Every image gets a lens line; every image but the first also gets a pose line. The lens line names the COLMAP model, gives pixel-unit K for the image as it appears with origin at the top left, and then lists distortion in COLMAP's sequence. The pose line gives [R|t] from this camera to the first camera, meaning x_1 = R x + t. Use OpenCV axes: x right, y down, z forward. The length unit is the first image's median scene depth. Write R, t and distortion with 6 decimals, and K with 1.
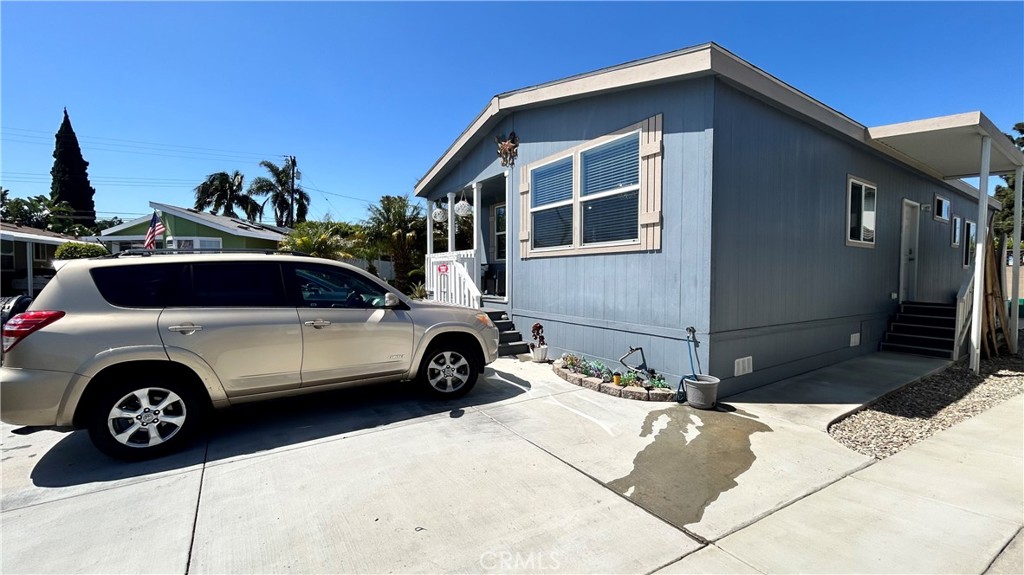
lens RADIAL K [[413.2, 0, 509.6], [0, 413.2, 286.4], [0, 0, 1]] dist [0.000140, 0.000728]
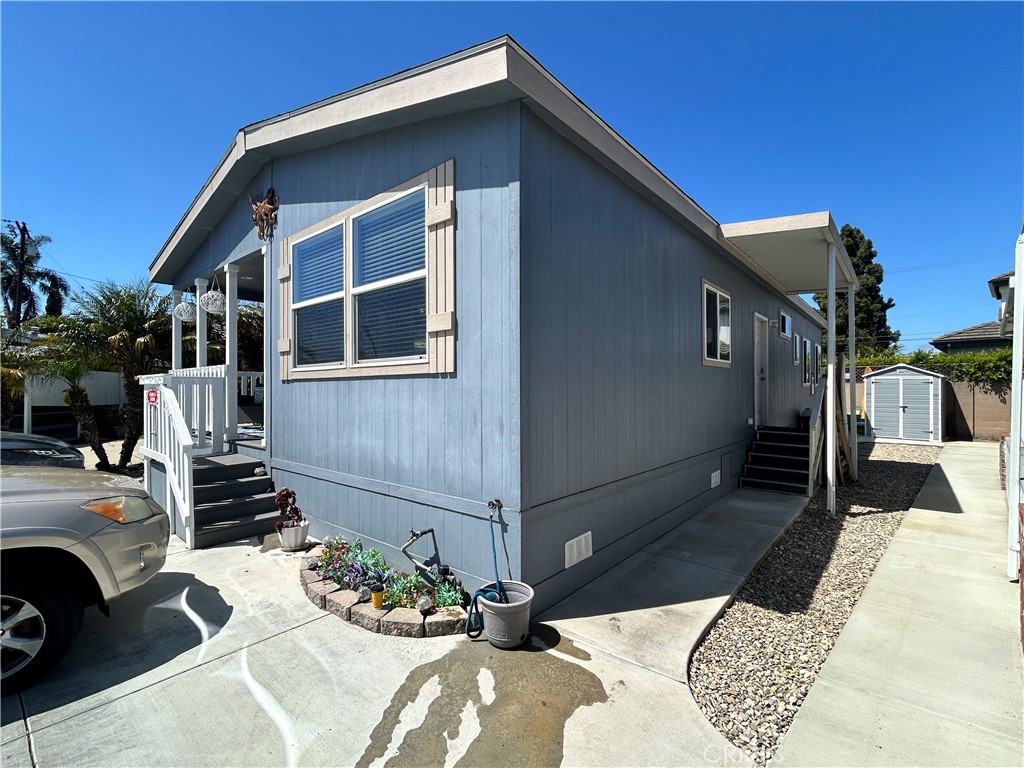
lens RADIAL K [[462.4, 0, 512.0], [0, 462.4, 384.0], [0, 0, 1]] dist [-0.000715, -0.000237]
pose [[0.957936, -0.005667, 0.286927, 0.230918], [0.016381, 0.999255, -0.034956, -0.043119], [-0.286515, 0.038186, 0.957314, 0.285137]]
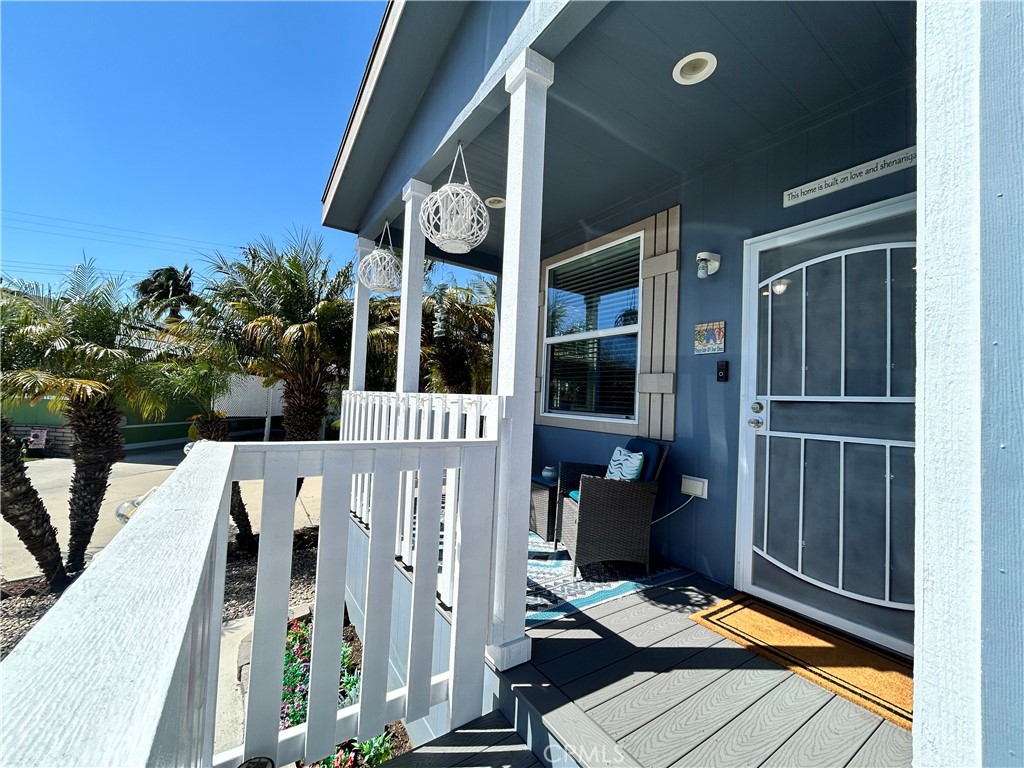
lens RADIAL K [[414.0, 0, 509.3], [0, 414.0, 382.5], [0, 0, 1]] dist [0.000756, 0.000133]
pose [[0.999058, 0.042121, 0.010425, -0.141504], [-0.041325, 0.996869, -0.067406, -0.139790], [-0.013231, 0.066912, 0.997671, 1.363383]]
